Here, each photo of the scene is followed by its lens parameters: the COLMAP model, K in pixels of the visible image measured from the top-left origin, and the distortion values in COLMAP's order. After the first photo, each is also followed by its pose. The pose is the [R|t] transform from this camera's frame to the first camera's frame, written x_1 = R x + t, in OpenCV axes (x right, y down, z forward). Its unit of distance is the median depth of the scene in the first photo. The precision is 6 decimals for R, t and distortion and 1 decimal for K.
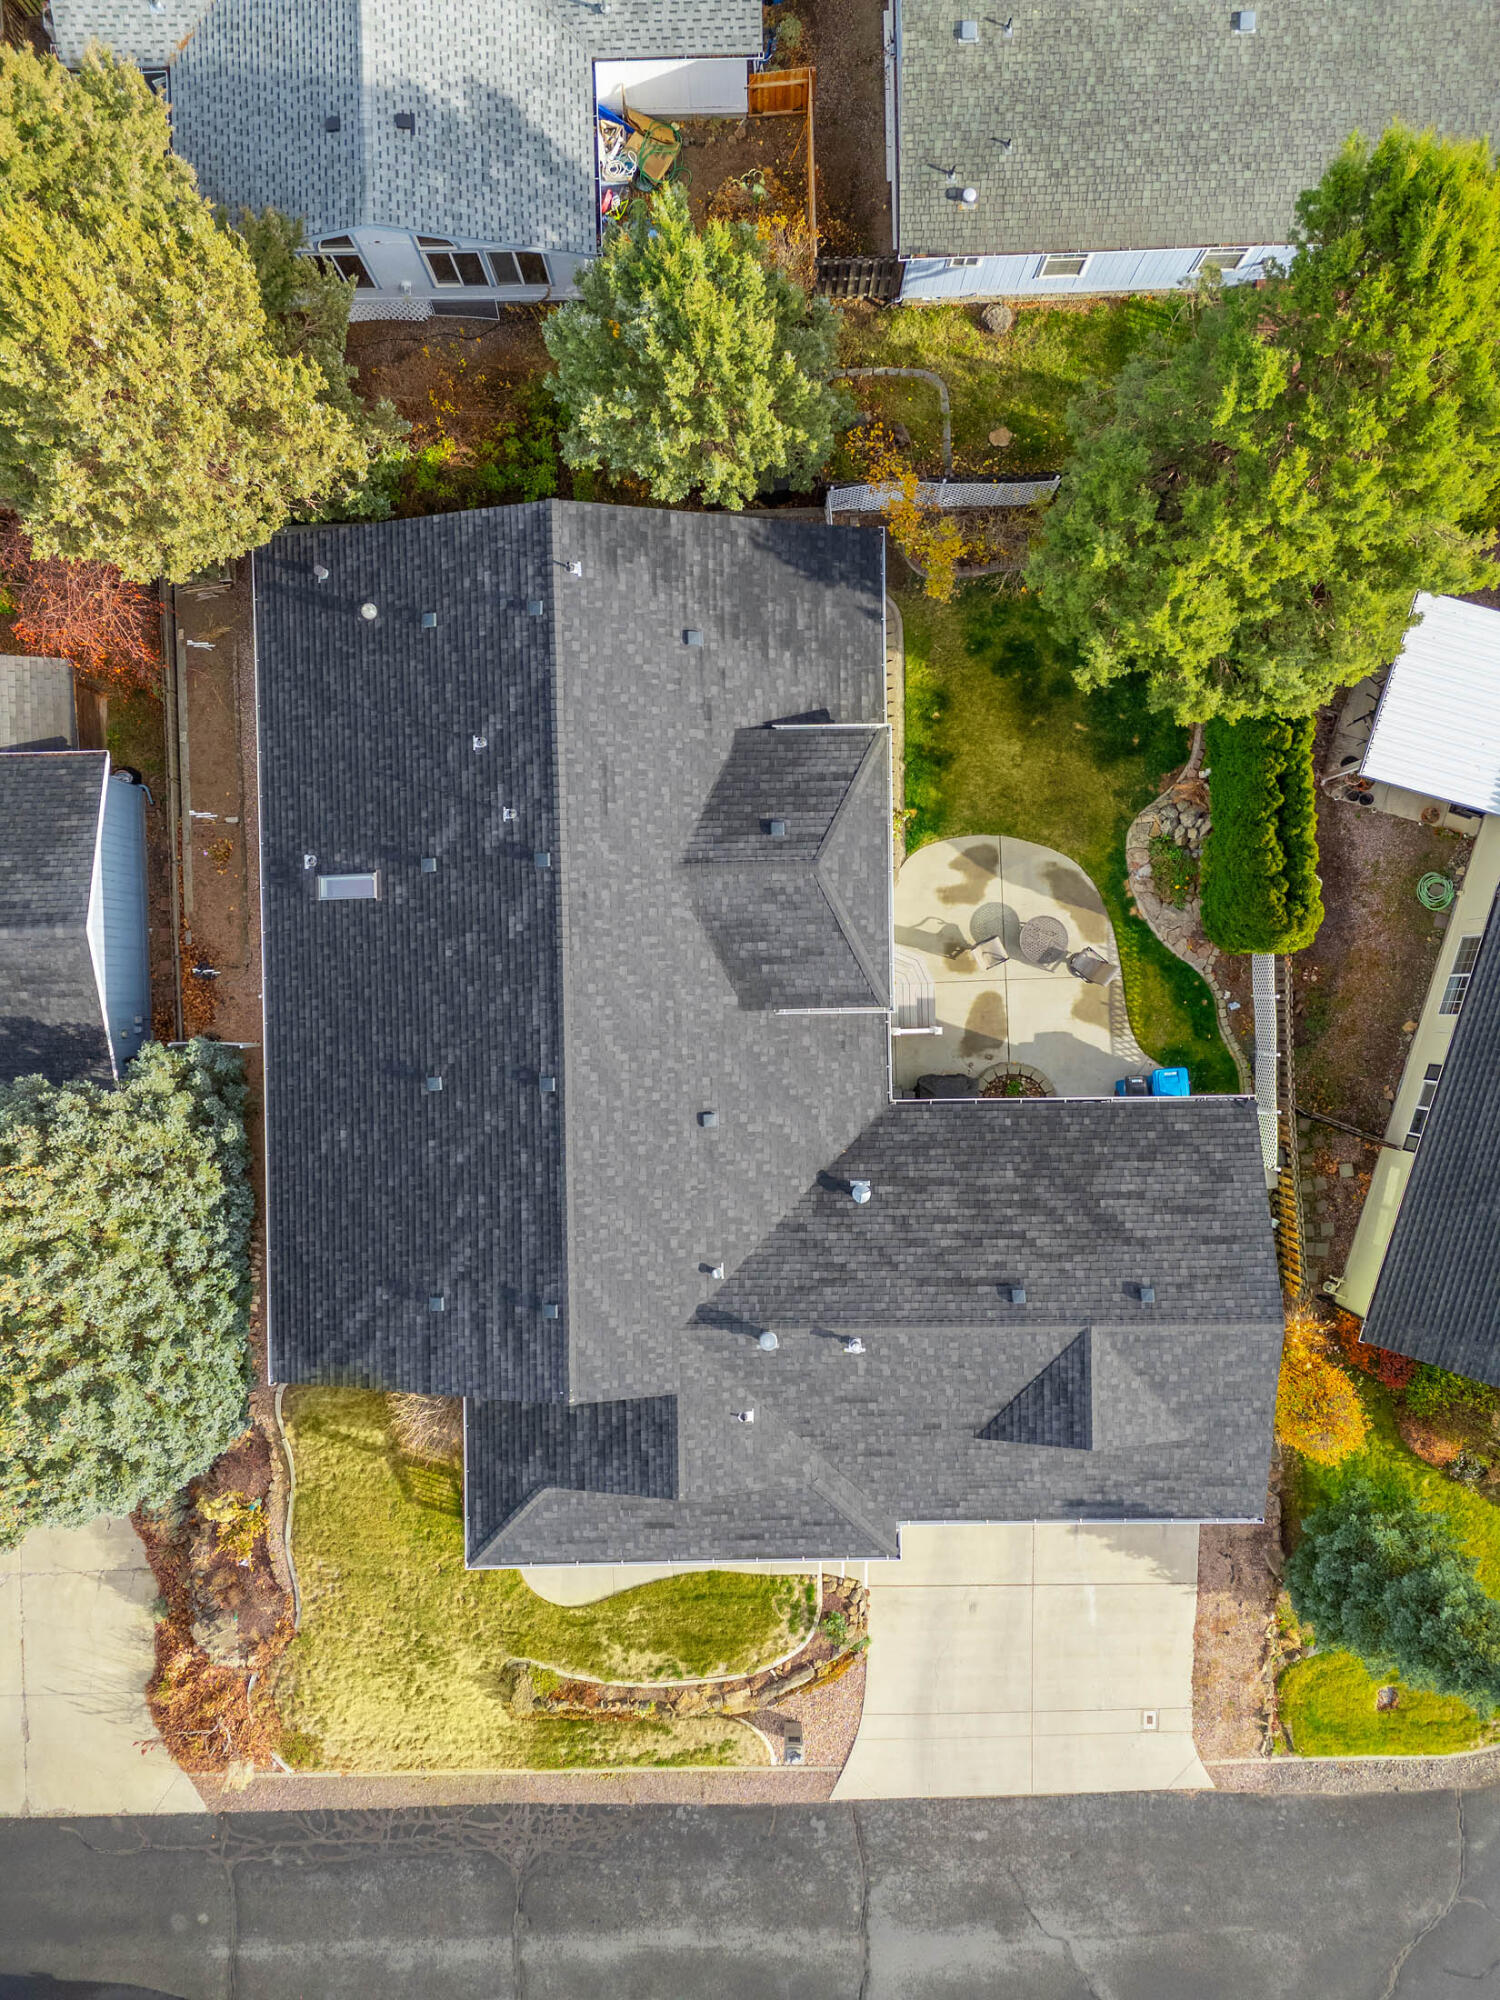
lens RADIAL K [[1468.8, 0, 744.3], [0, 1468.8, 1000.1], [0, 0, 1]] dist [0.068610, -0.052465]
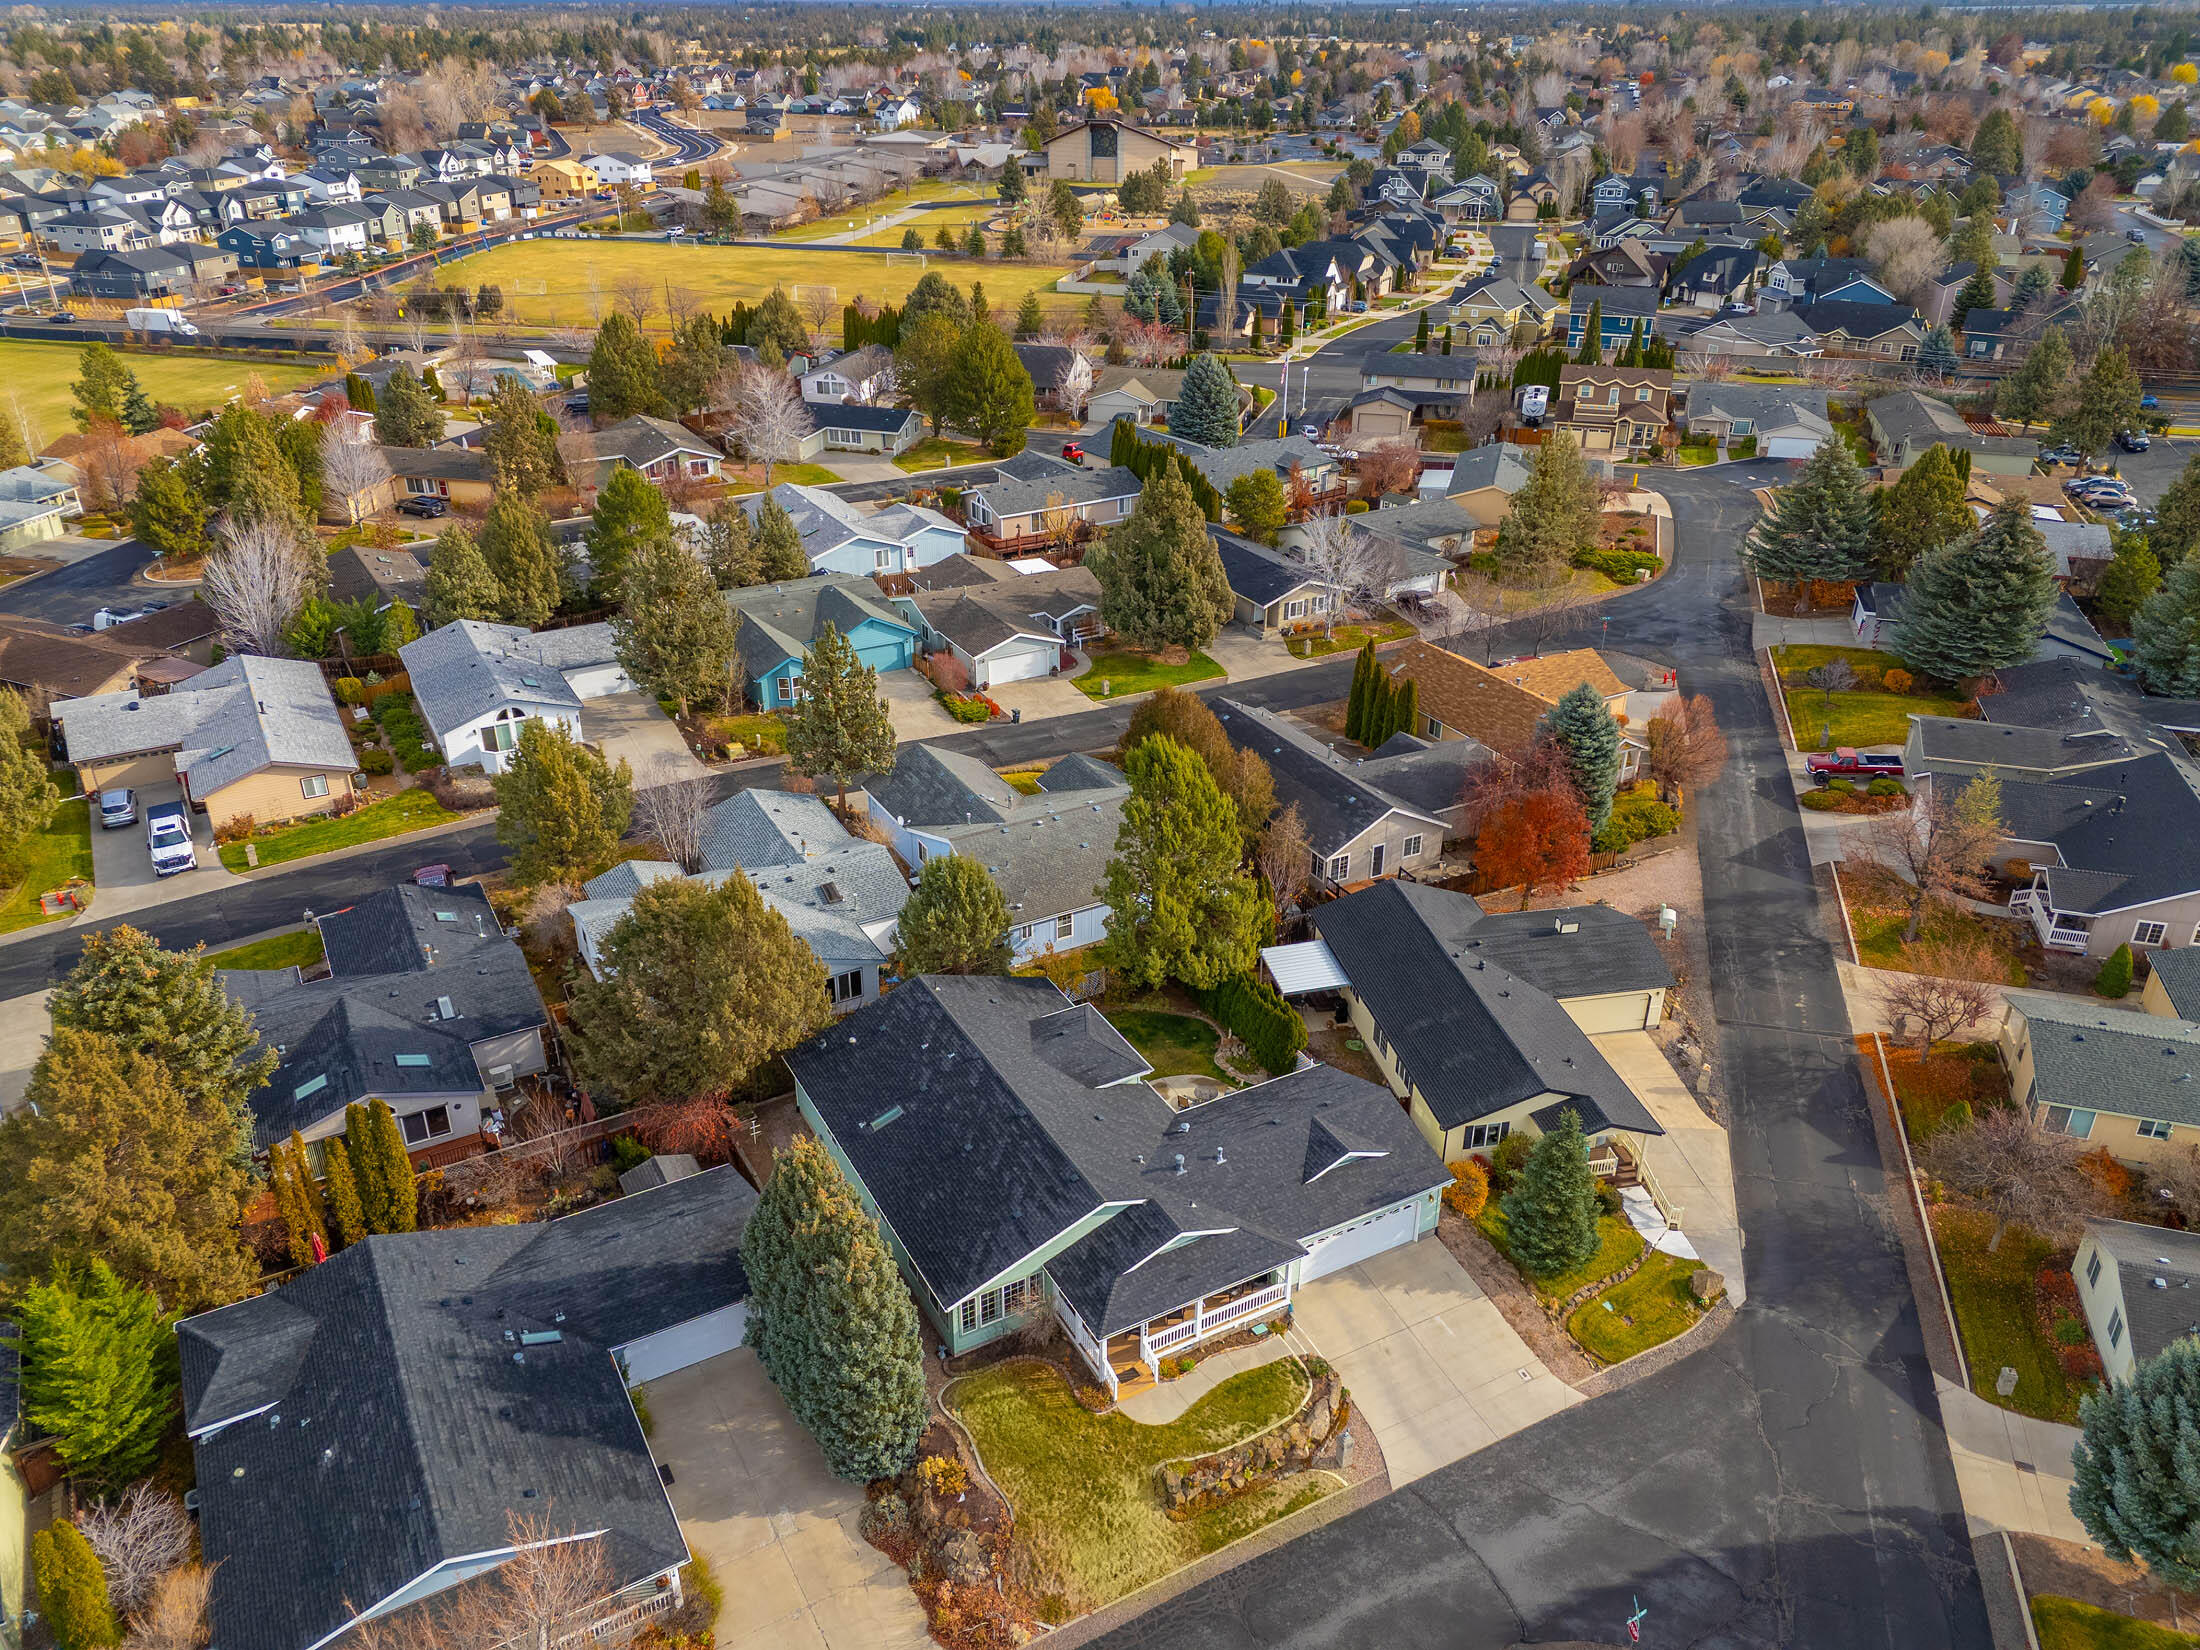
lens RADIAL K [[1615.7, 0, 1095.2], [0, 1615.7, 819.6], [0, 0, 1]] dist [0.068610, -0.052465]
pose [[0.883552, -0.203193, 0.421957, -0.768128], [0.468247, 0.400411, -0.787665, 1.446701], [-0.008908, 0.893523, 0.448929, -0.311738]]
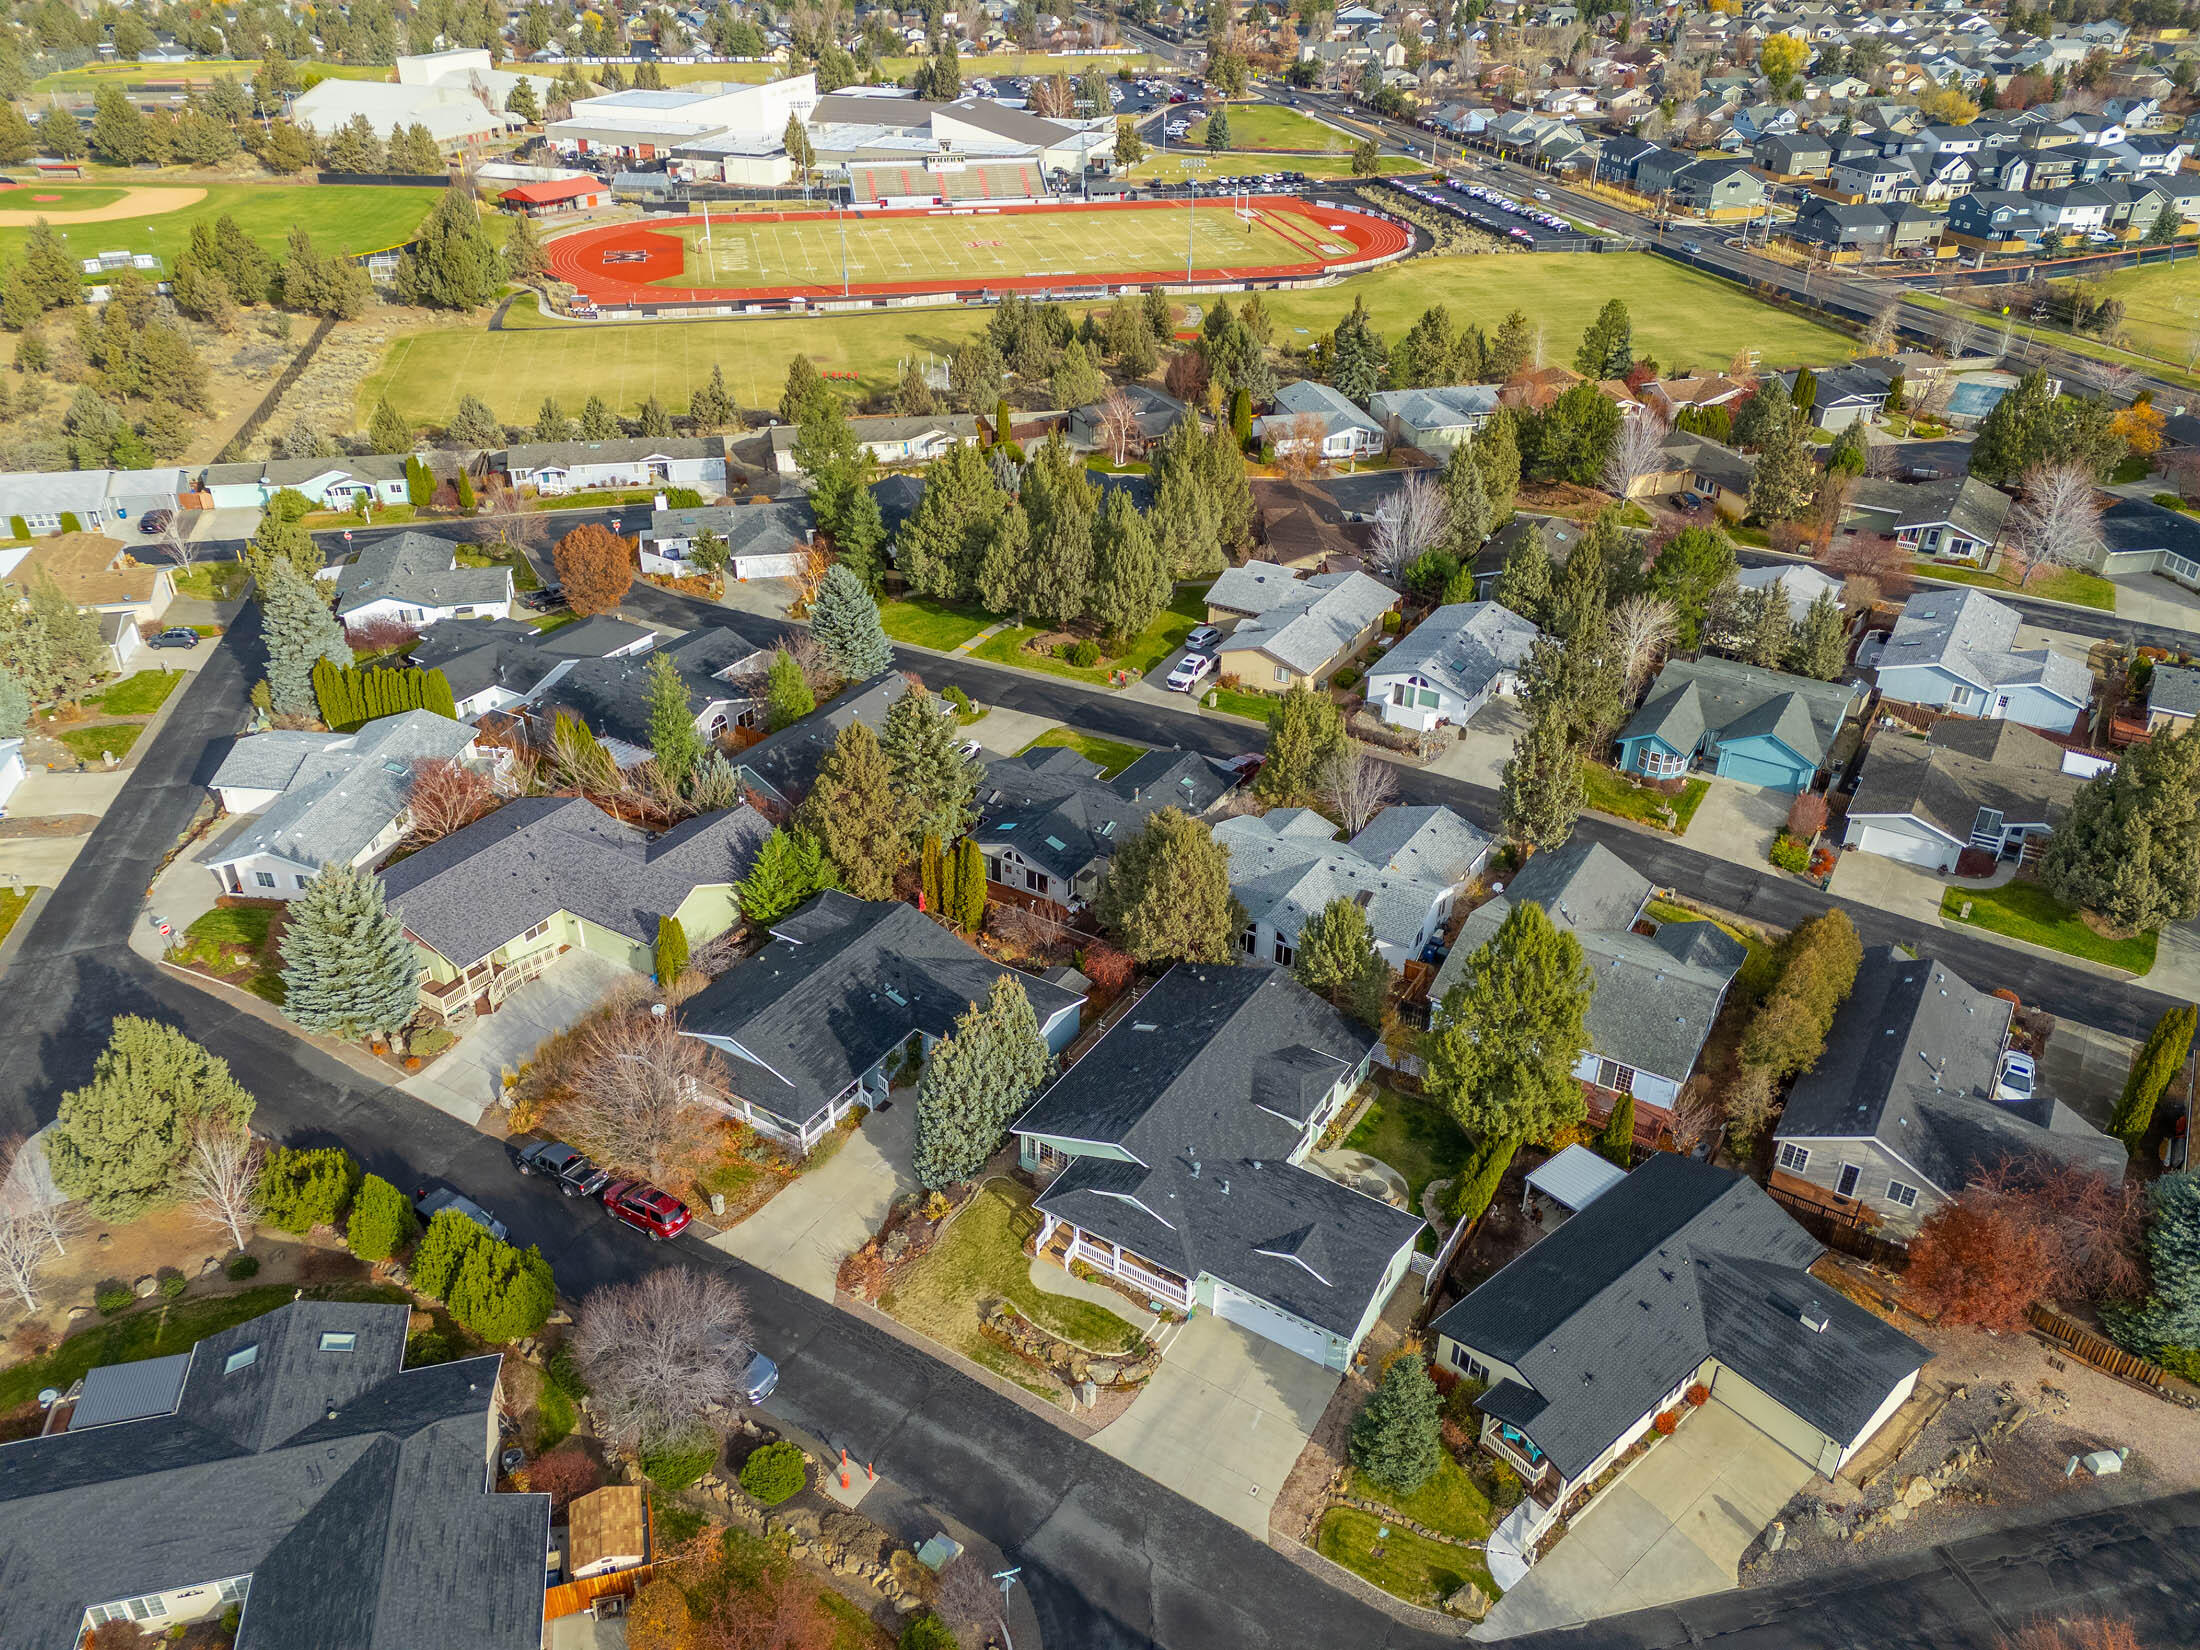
lens RADIAL K [[1608.7, 0, 1095.8], [0, 1608.7, 821.7], [0, 0, 1]] dist [0.076267, -0.067552]
pose [[0.836132, 0.290741, -0.465139, 0.829267], [-0.548328, 0.420075, -0.723100, 1.751598], [-0.014841, 0.859655, 0.510659, -0.755584]]
